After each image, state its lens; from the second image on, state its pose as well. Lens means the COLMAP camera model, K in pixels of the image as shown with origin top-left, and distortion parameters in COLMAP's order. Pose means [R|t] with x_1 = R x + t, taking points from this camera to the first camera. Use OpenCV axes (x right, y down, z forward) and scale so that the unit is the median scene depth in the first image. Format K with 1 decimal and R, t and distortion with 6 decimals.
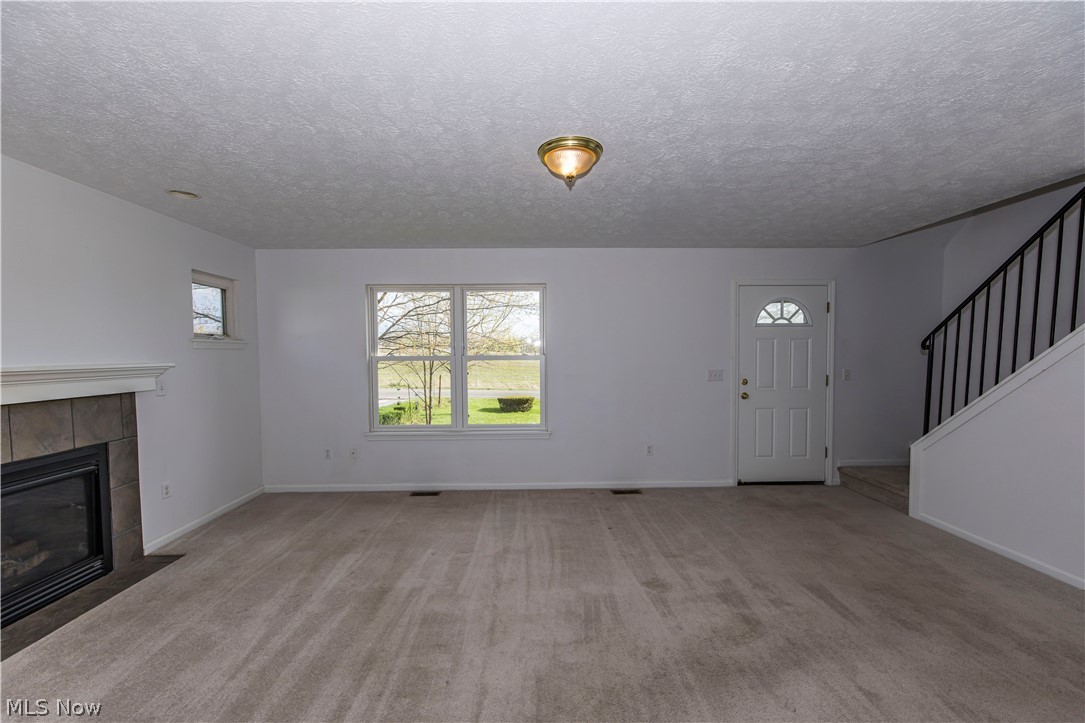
lens RADIAL K [[443.6, 0, 539.1], [0, 443.6, 359.8], [0, 0, 1]] dist [-0.000534, -0.000052]
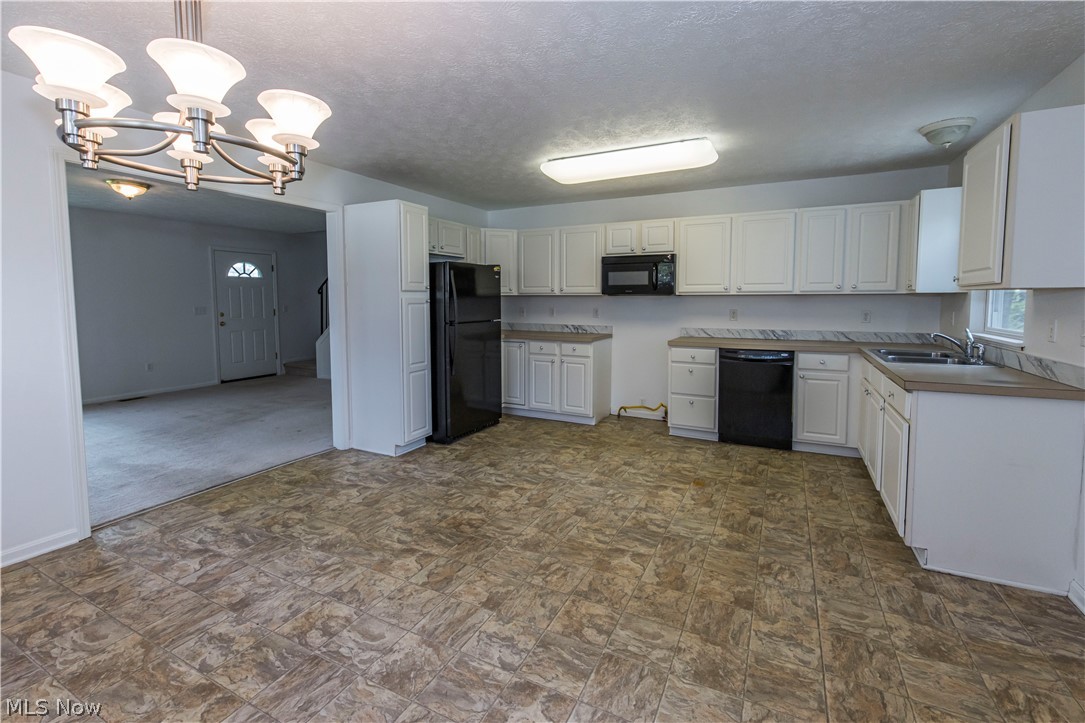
lens RADIAL K [[468.7, 0, 528.7], [0, 468.7, 334.8], [0, 0, 1]] dist [-0.002394, -0.000119]
pose [[0.499895, -0.057679, 0.864163, -0.433260], [0.025304, 0.998327, 0.051996, 0.068385], [-0.865716, -0.004126, 0.500518, -0.769100]]
